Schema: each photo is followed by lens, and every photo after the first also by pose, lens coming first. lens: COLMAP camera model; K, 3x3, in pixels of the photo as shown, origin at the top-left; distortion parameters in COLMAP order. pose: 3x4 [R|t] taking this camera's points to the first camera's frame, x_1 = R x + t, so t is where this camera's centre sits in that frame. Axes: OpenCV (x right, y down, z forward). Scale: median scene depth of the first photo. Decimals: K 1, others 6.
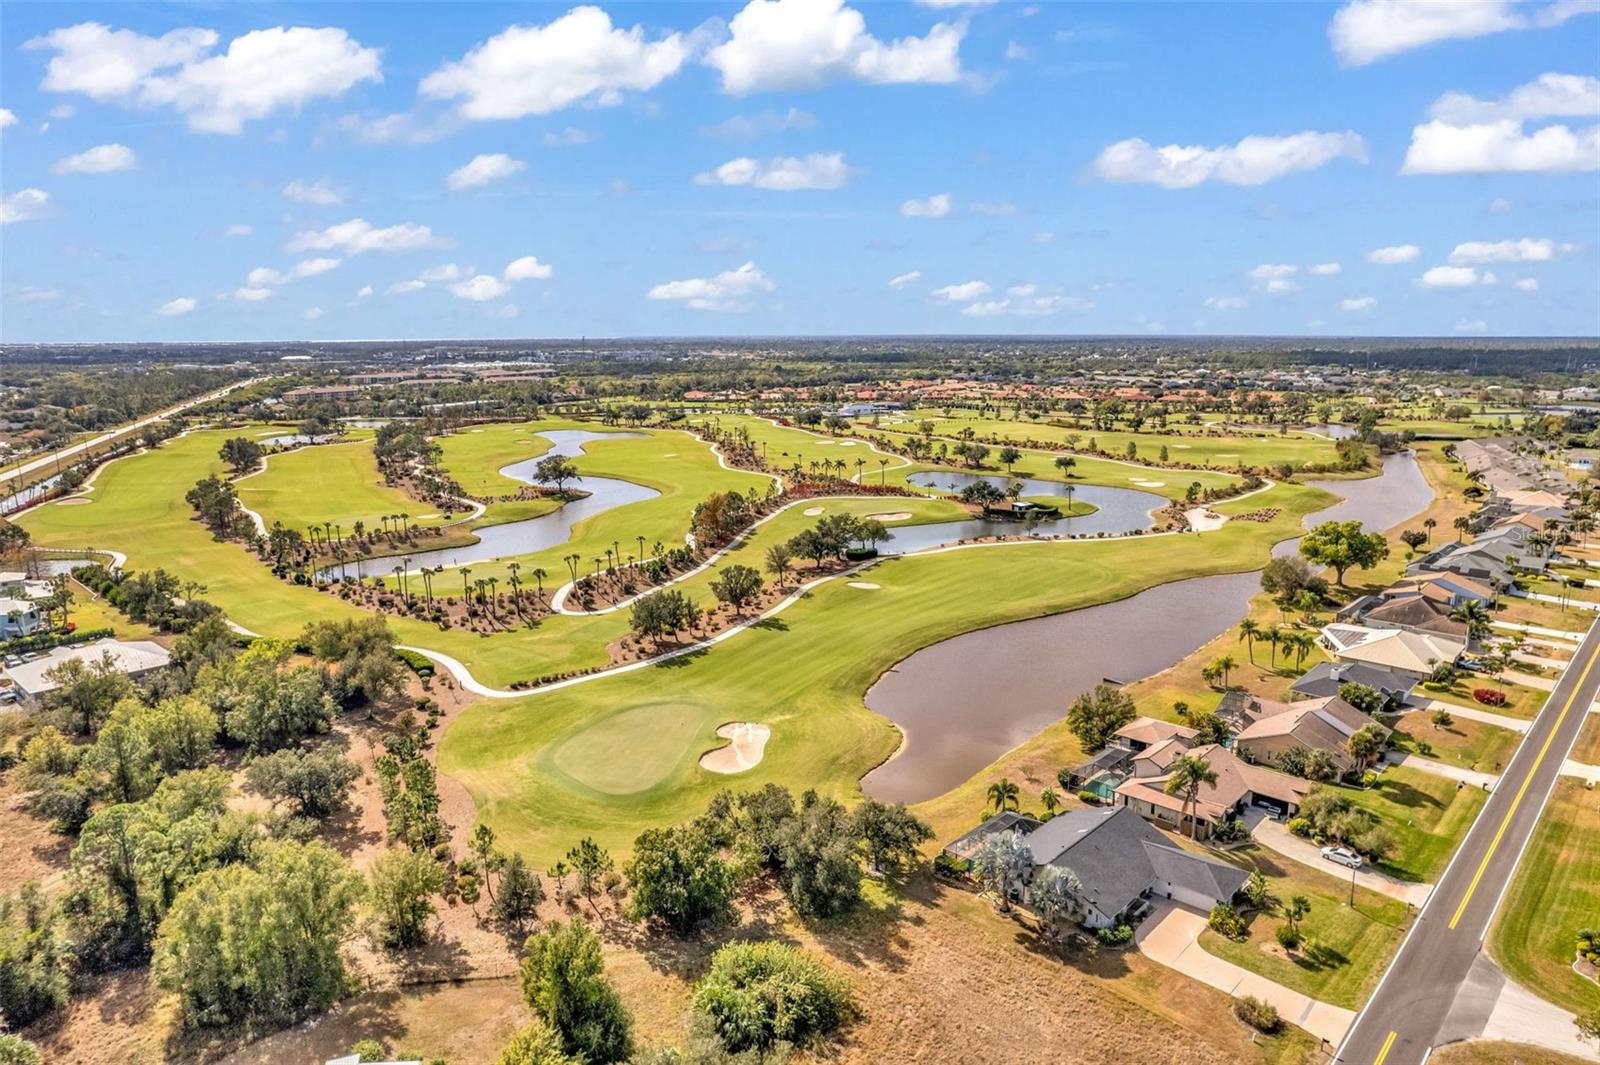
lens RADIAL K [[1022.4, 0, 814.5], [0, 1022.4, 555.1], [0, 0, 1]] dist [-0.073841, 0.061220]
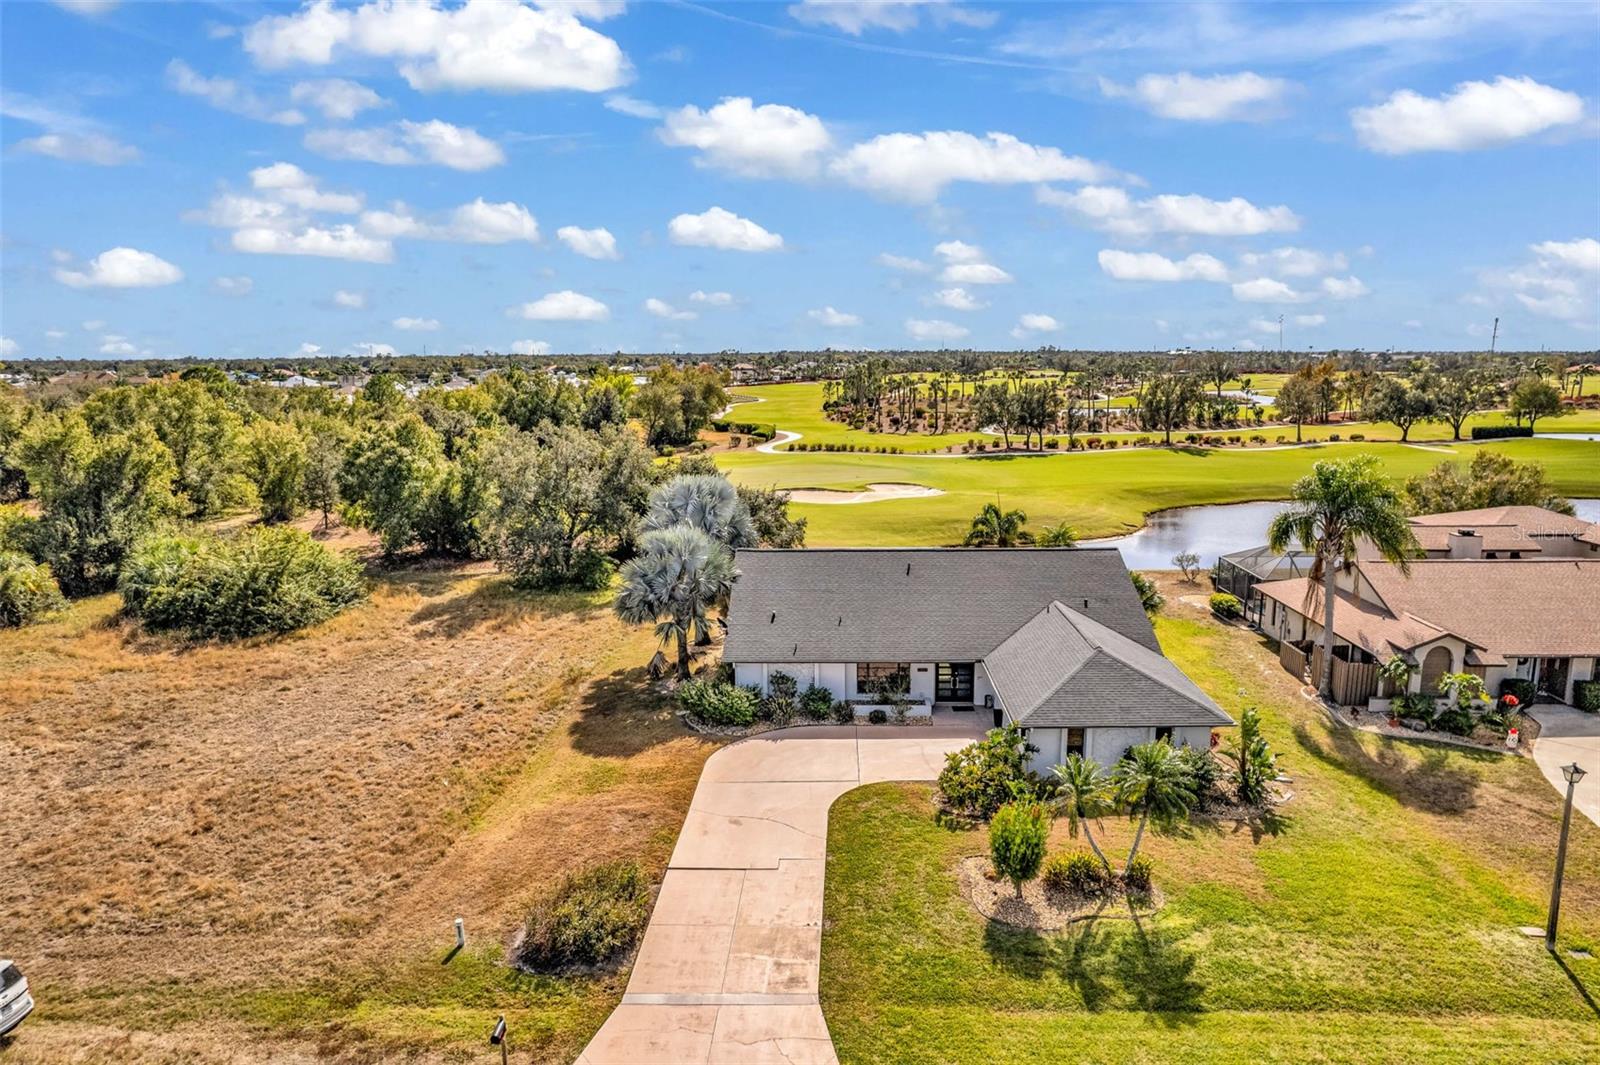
lens RADIAL K [[1022.4, 0, 814.5], [0, 1022.4, 555.1], [0, 0, 1]] dist [-0.073841, 0.061220]
pose [[0.665551, 0.145587, -0.732015, 0.146440], [-0.157186, 0.986134, 0.053214, 0.068940], [0.729612, 0.079646, 0.679207, 0.176613]]
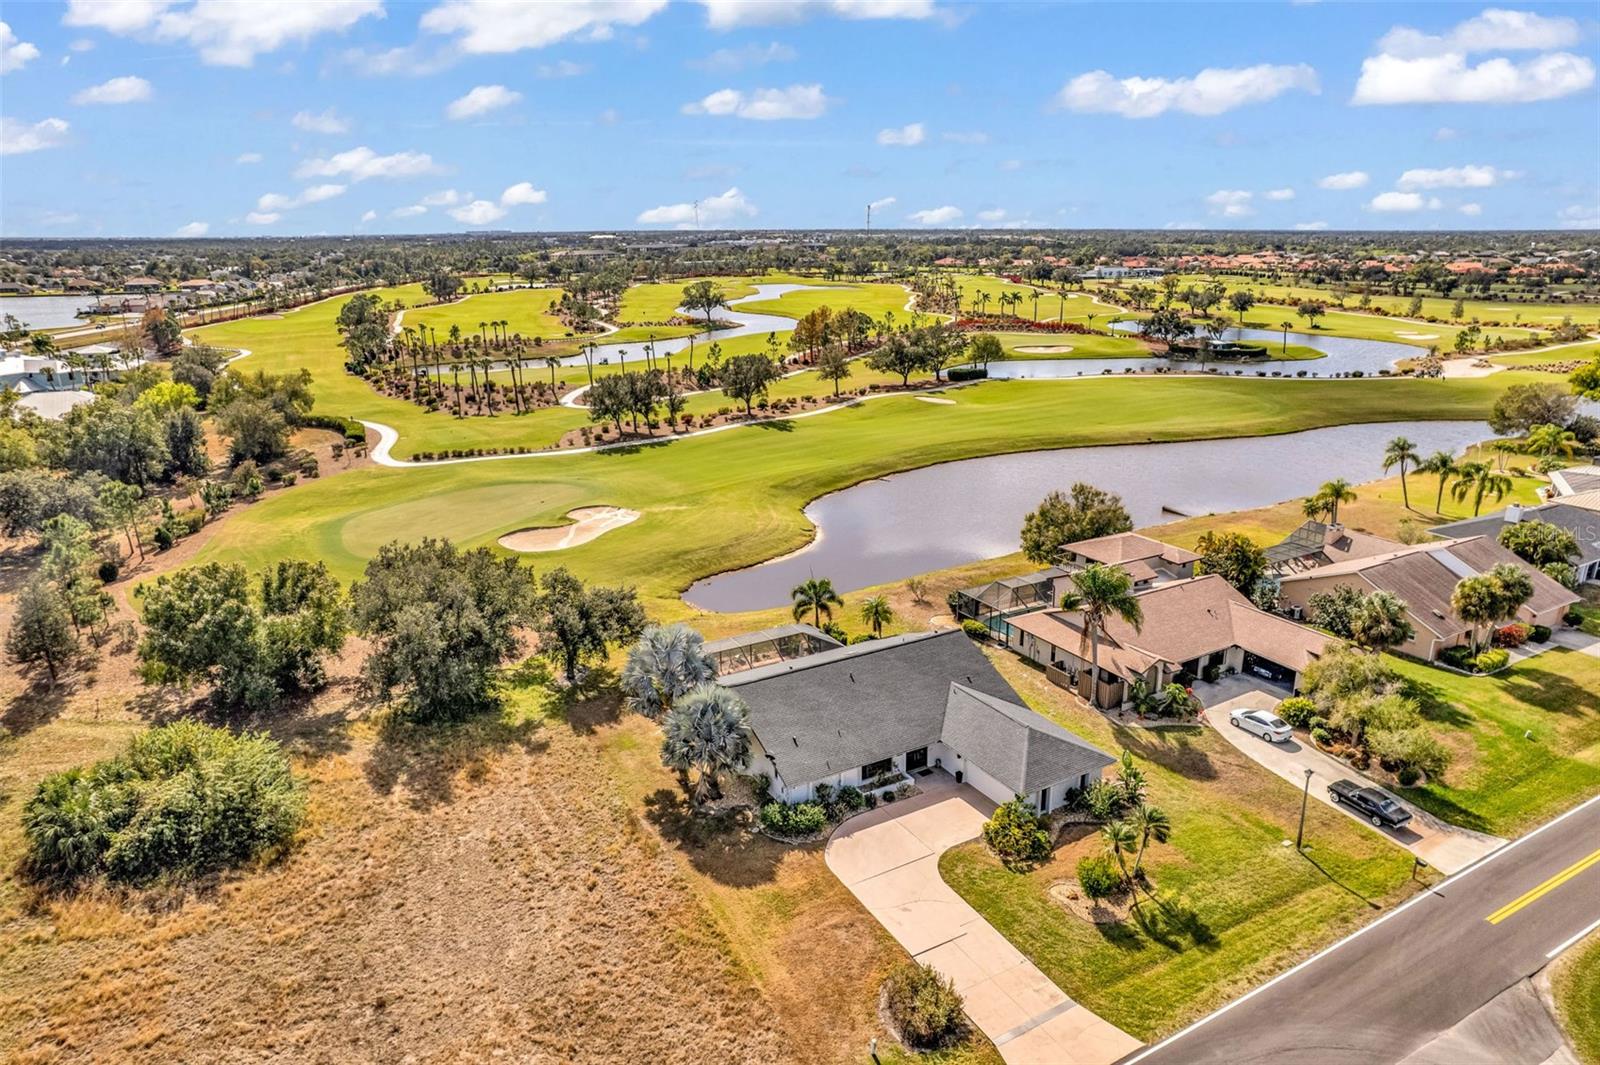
lens RADIAL K [[1022.4, 0, 814.5], [0, 1022.4, 555.1], [0, 0, 1]] dist [-0.073841, 0.061220]
pose [[0.956767, 0.089284, -0.276813, 0.107685], [-0.061756, 0.992379, 0.106633, 0.040464], [0.284224, -0.084928, 0.954989, 0.112652]]
